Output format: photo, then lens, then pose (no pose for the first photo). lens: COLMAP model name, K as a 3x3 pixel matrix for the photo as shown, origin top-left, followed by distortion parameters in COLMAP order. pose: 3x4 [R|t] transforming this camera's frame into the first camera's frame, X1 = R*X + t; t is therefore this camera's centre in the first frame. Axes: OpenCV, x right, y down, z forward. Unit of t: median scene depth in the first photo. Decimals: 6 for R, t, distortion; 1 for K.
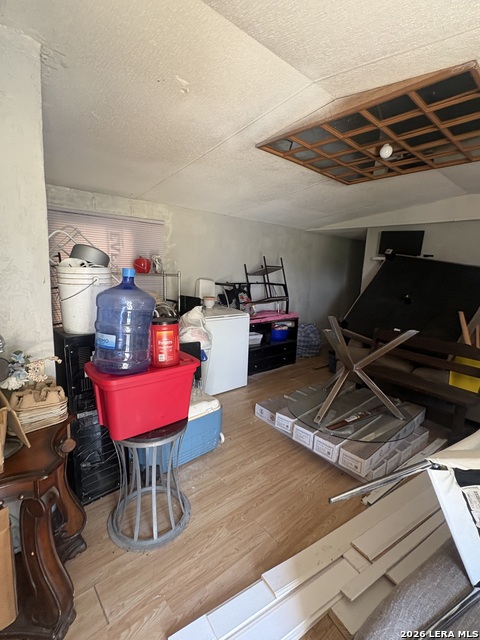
lens RADIAL K [[299.1, 0, 241.3], [0, 299.1, 321.2], [0, 0, 1]] dist [-0.002101, 0.000148]
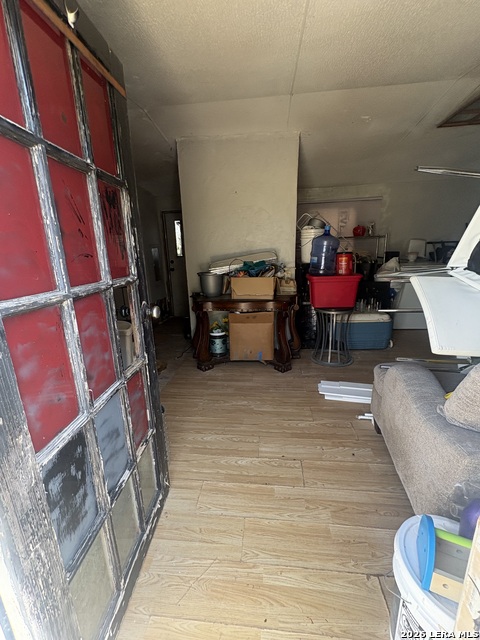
lens RADIAL K [[277.9, 0, 238.5], [0, 277.9, 320.7], [0, 0, 1]] dist [-0.002242, -0.000051]
pose [[0.669477, 0.122041, -0.732740, 0.476357], [-0.070088, 0.992389, 0.101250, 0.222059], [0.739519, -0.016428, 0.672935, -0.521399]]
